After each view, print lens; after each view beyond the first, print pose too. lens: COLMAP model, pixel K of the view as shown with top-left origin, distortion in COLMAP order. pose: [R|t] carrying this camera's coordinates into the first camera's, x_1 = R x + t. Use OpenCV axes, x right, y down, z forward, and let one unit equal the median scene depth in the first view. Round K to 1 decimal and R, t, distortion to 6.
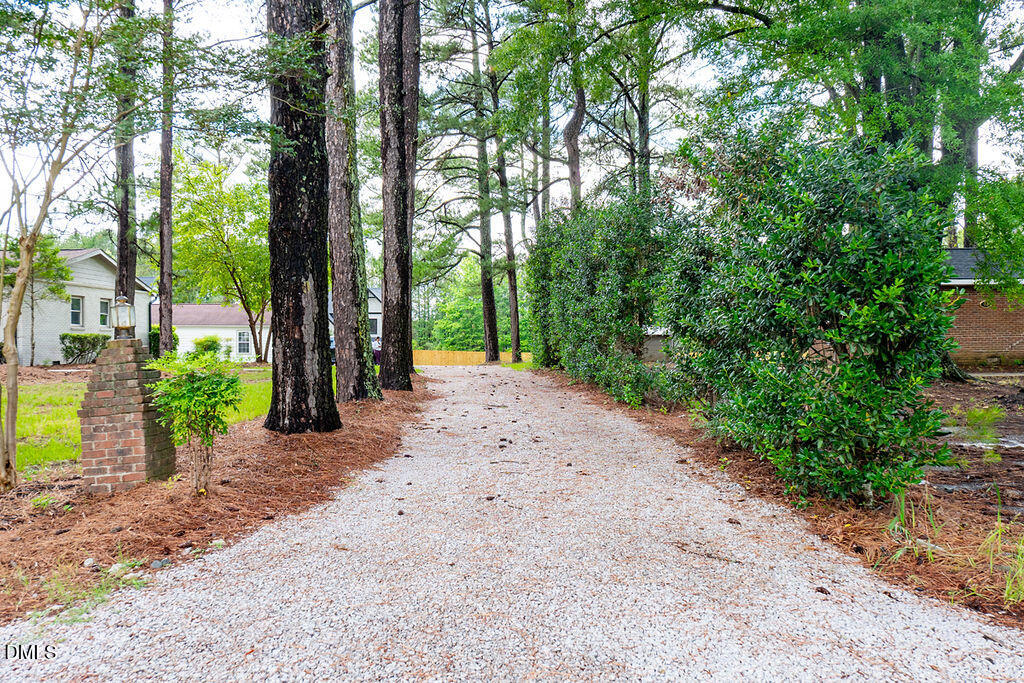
lens RADIAL K [[800.4, 0, 513.6], [0, 800.4, 345.0], [0, 0, 1]] dist [0.049267, 0.003040]
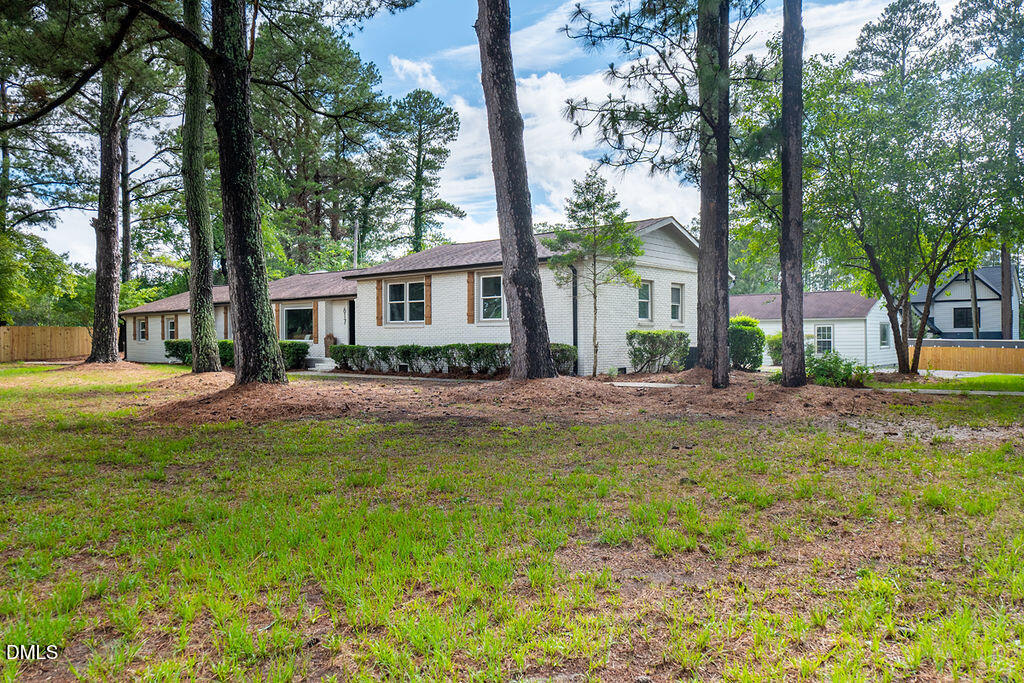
lens RADIAL K [[800.4, 0, 512.3], [0, 800.4, 342.5], [0, 0, 1]] dist [0.049267, 0.003040]
pose [[0.805806, -0.006441, -0.592144, -0.210365], [0.006107, 0.999978, -0.002567, -0.002453], [0.592148, -0.001548, 0.805828, 0.351965]]
